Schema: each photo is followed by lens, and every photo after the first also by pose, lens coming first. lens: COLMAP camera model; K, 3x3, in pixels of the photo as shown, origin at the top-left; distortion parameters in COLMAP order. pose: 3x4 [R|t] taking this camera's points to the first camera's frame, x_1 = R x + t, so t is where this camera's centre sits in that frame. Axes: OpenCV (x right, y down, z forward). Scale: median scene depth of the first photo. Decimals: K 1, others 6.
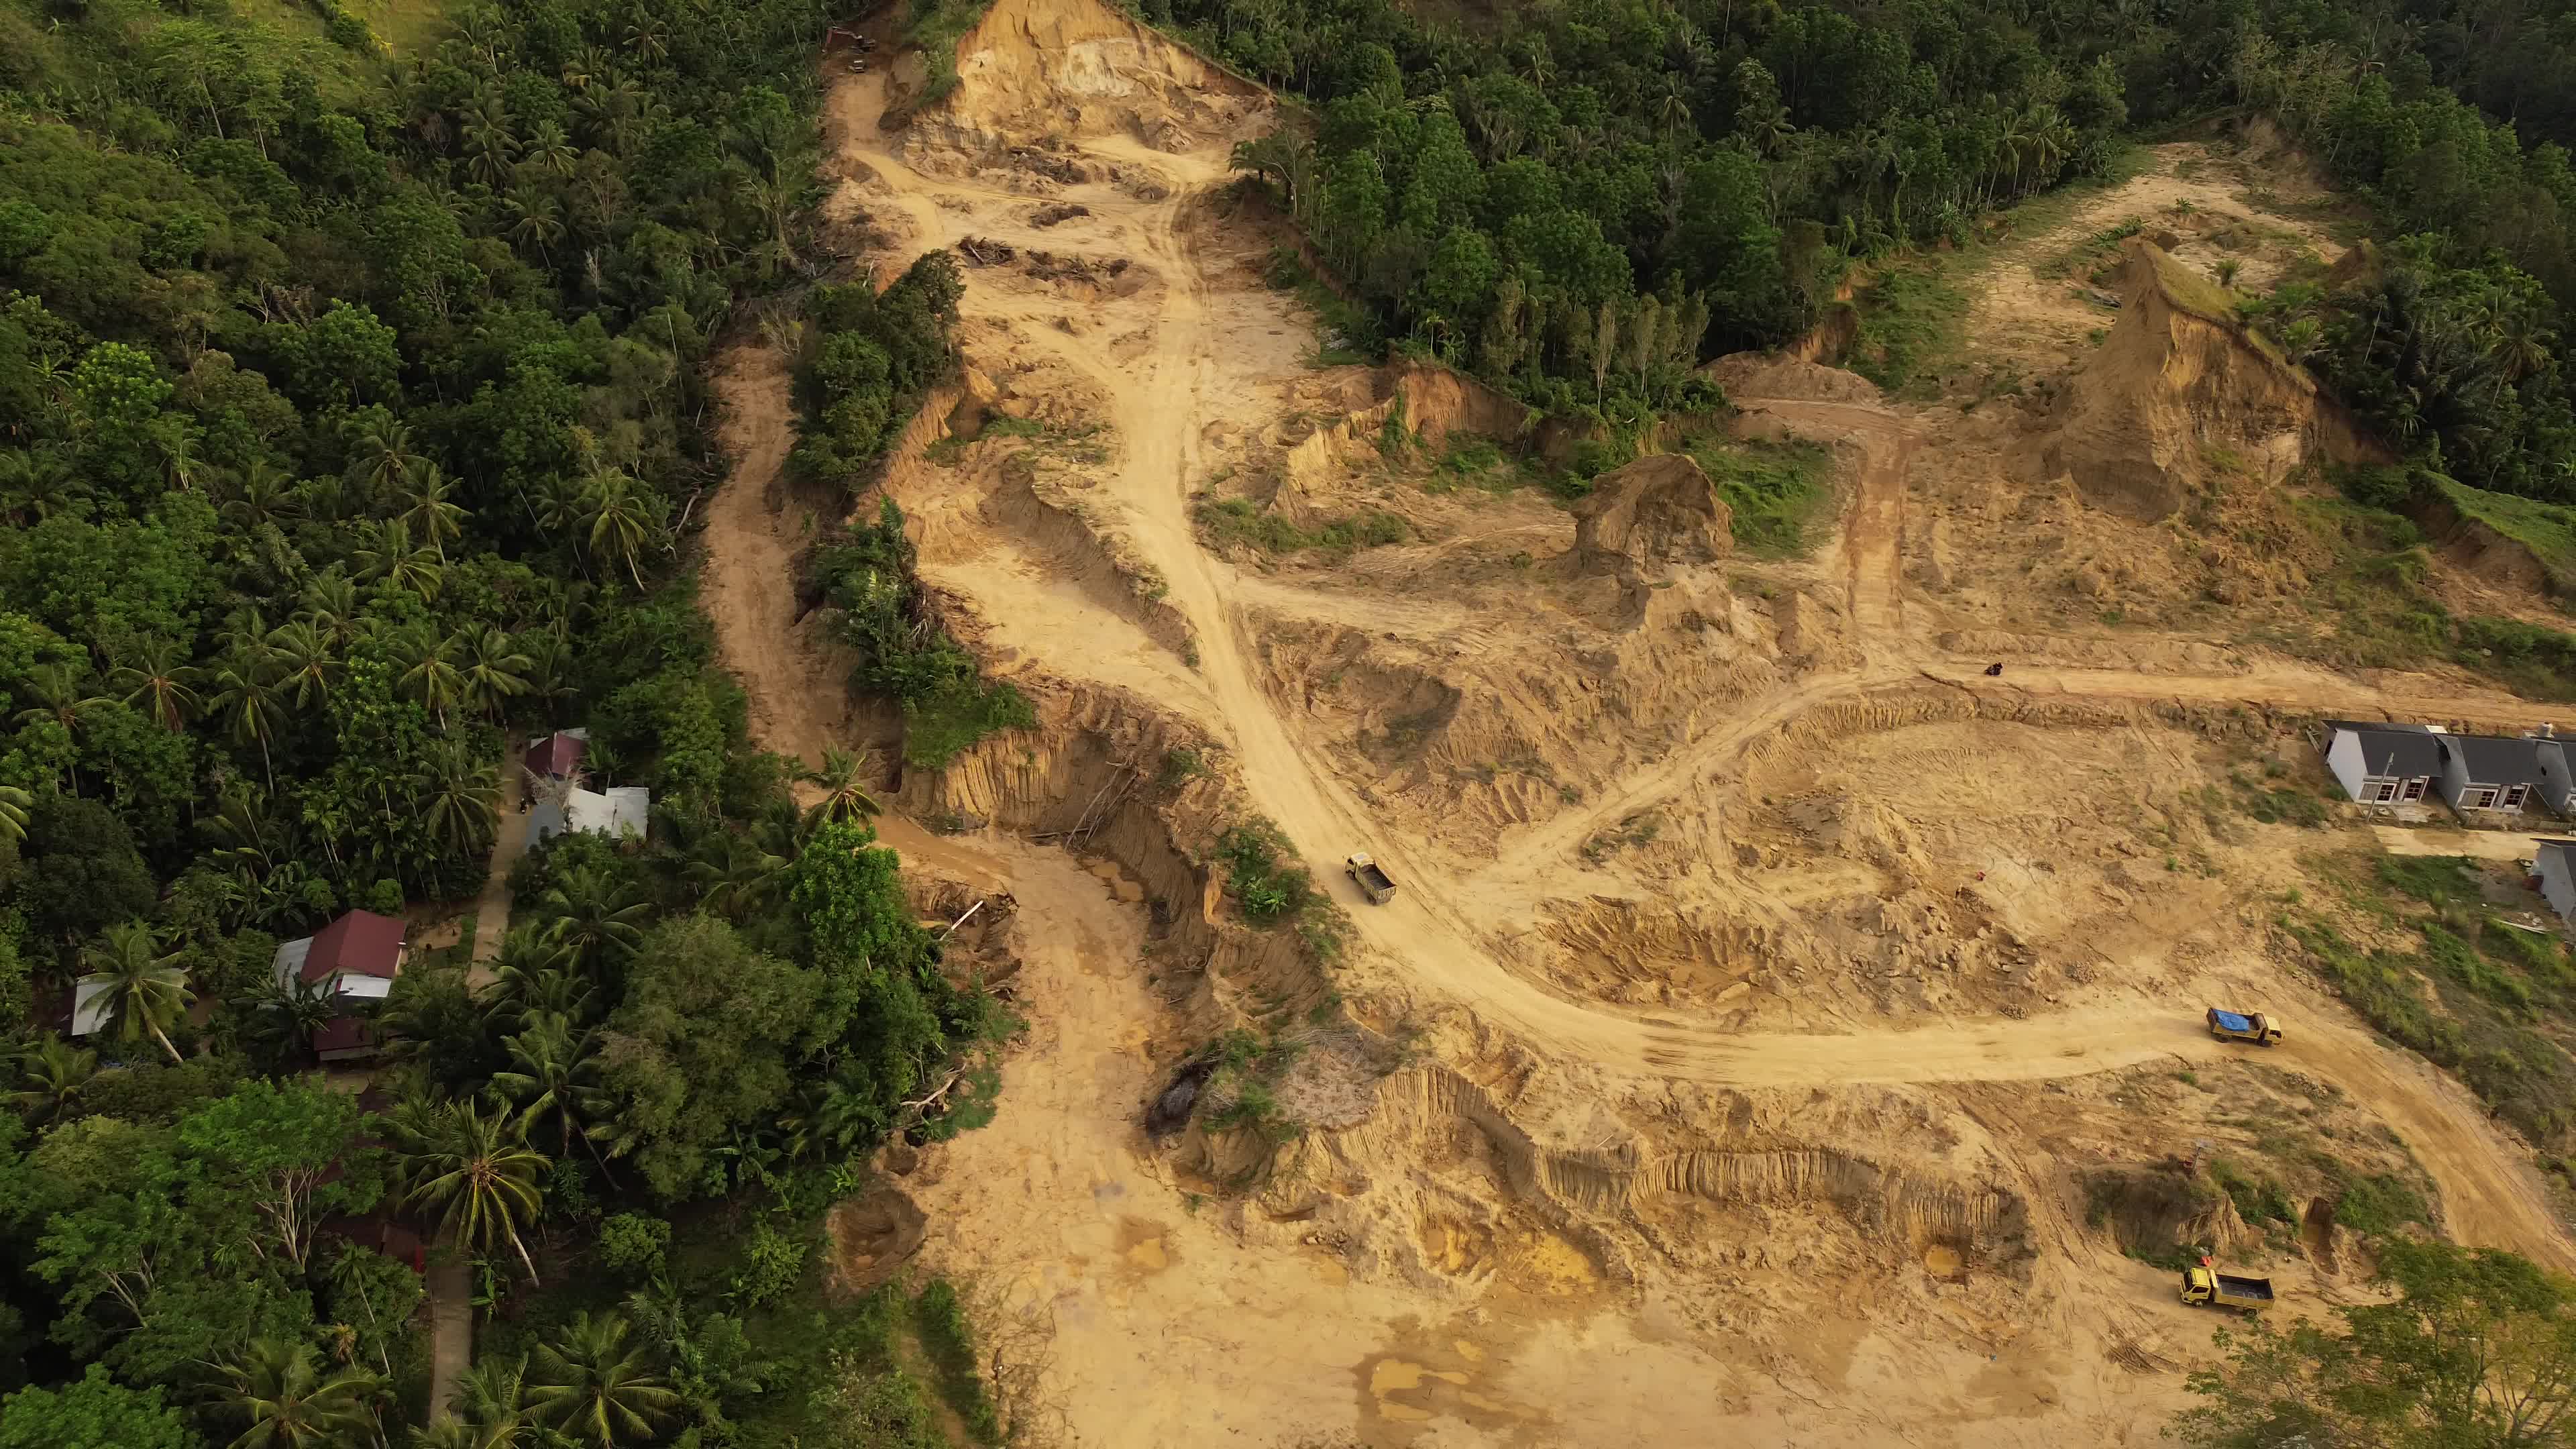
lens RADIAL K [[1899.8, 0, 1285.2], [0, 1899.8, 720.8], [0, 0, 1]] dist [0.076031, -0.076727]
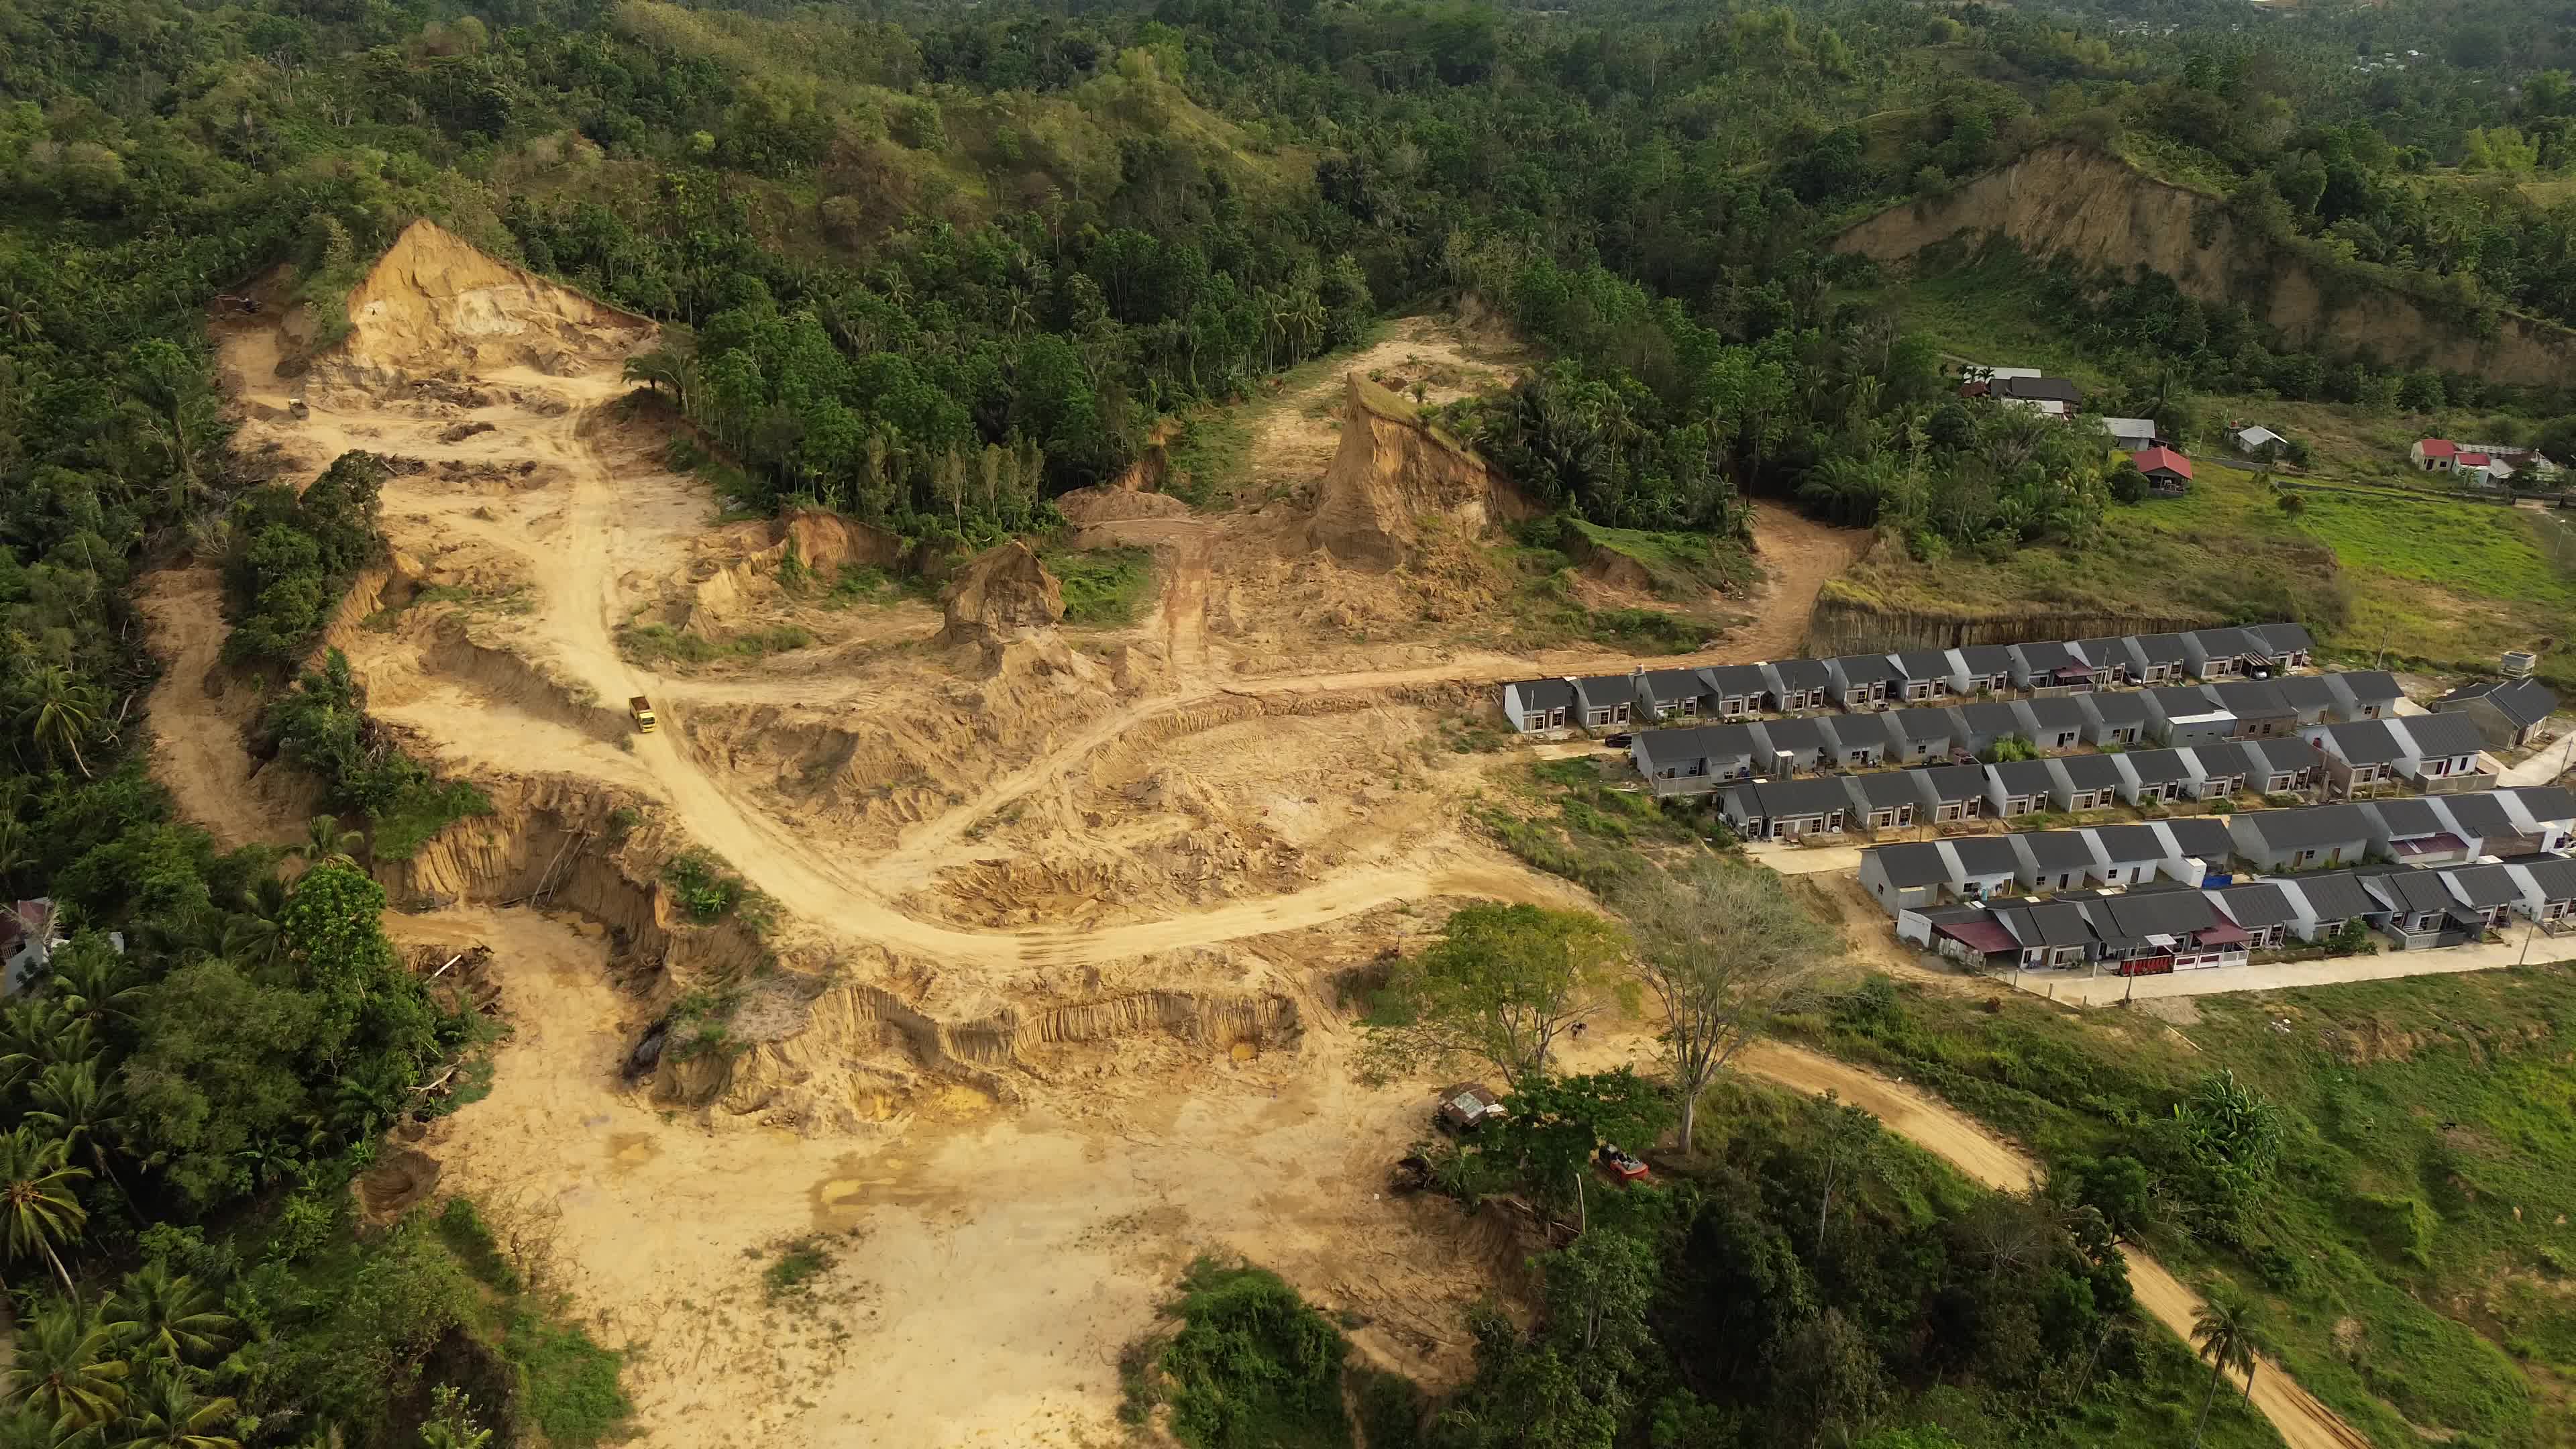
lens RADIAL K [[1905.8, 0, 1283.5], [0, 1905.8, 707.3], [0, 0, 1]] dist [0.083980, -0.099615]
pose [[0.955442, -0.122975, 0.268341, 0.022738], [0.157635, 0.981169, -0.111620, 0.141675], [-0.249562, 0.148947, 0.956835, -0.258422]]
